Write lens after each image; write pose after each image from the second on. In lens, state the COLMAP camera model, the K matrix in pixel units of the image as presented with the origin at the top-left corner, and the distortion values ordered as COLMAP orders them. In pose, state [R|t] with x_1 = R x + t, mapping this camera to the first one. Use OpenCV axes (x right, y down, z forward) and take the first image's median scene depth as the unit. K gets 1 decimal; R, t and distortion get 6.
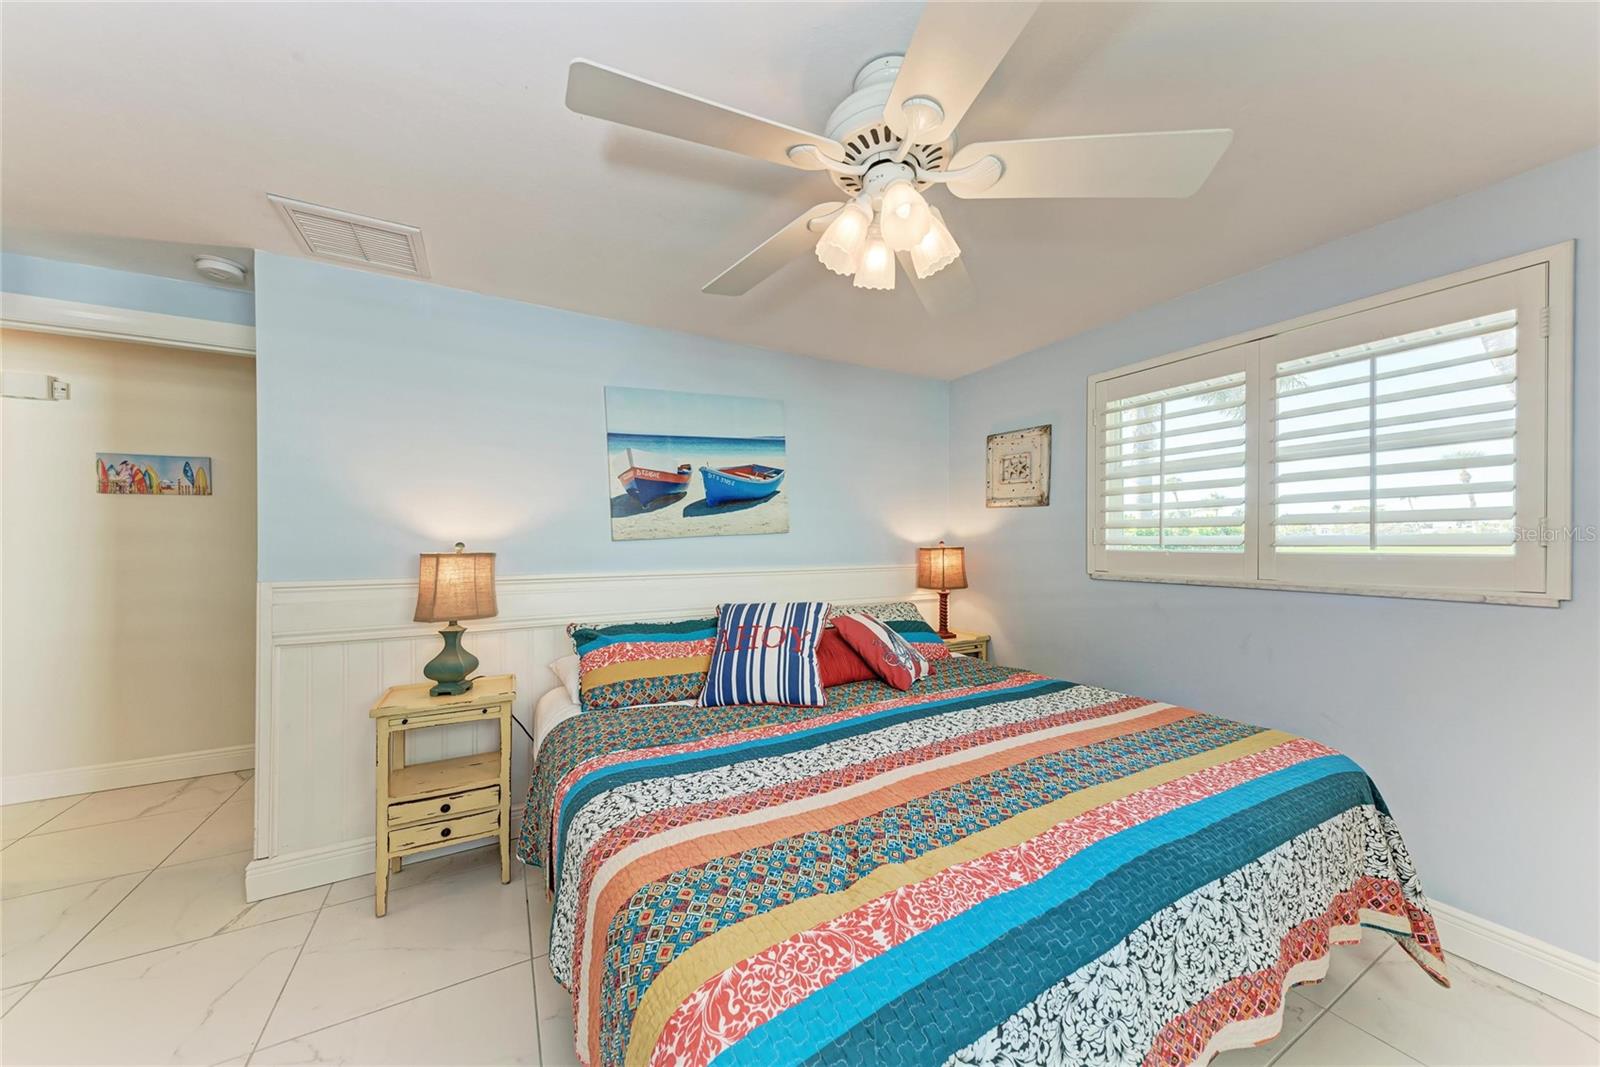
lens RADIAL K [[550.2, 0, 805.8], [0, 550.2, 539.2], [0, 0, 1]] dist [0.014356, -0.003461]
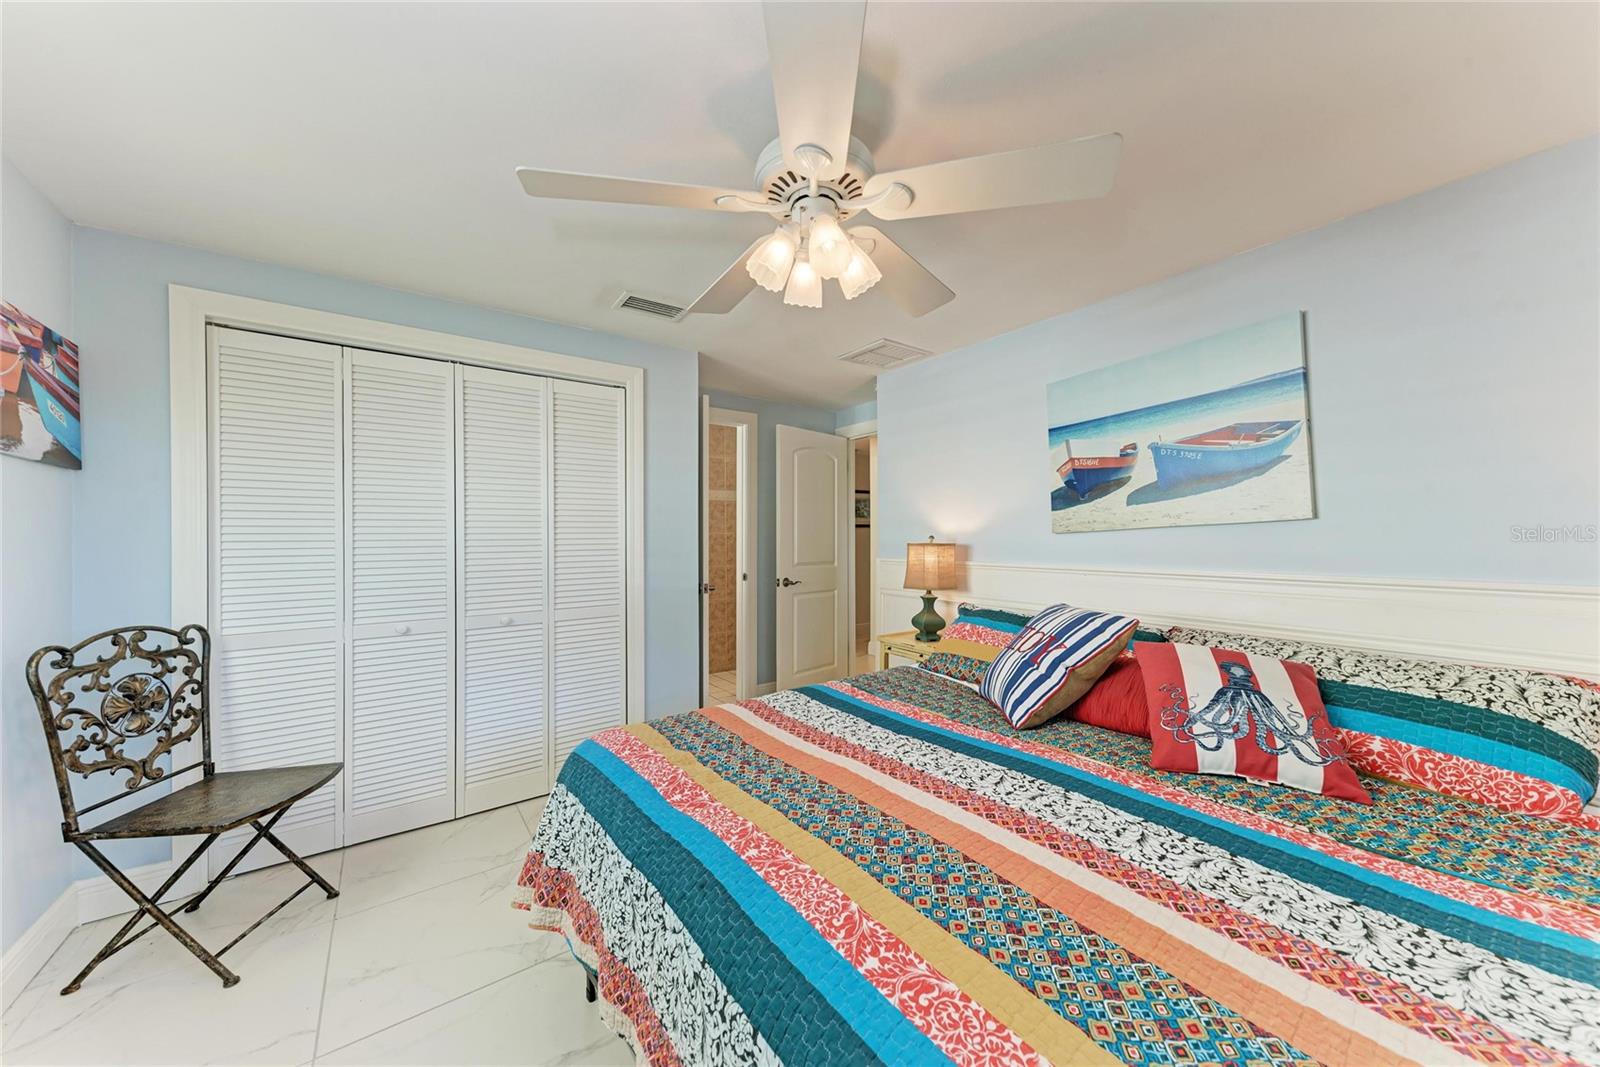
lens RADIAL K [[550.2, 0, 795.2], [0, 550.2, 529.8], [0, 0, 1]] dist [0.014356, -0.003461]
pose [[0.123142, -0.009800, -0.992341, 0.721050], [0.006872, 0.999936, -0.009022, 0.002010], [0.992365, -0.005708, 0.123201, 0.479495]]
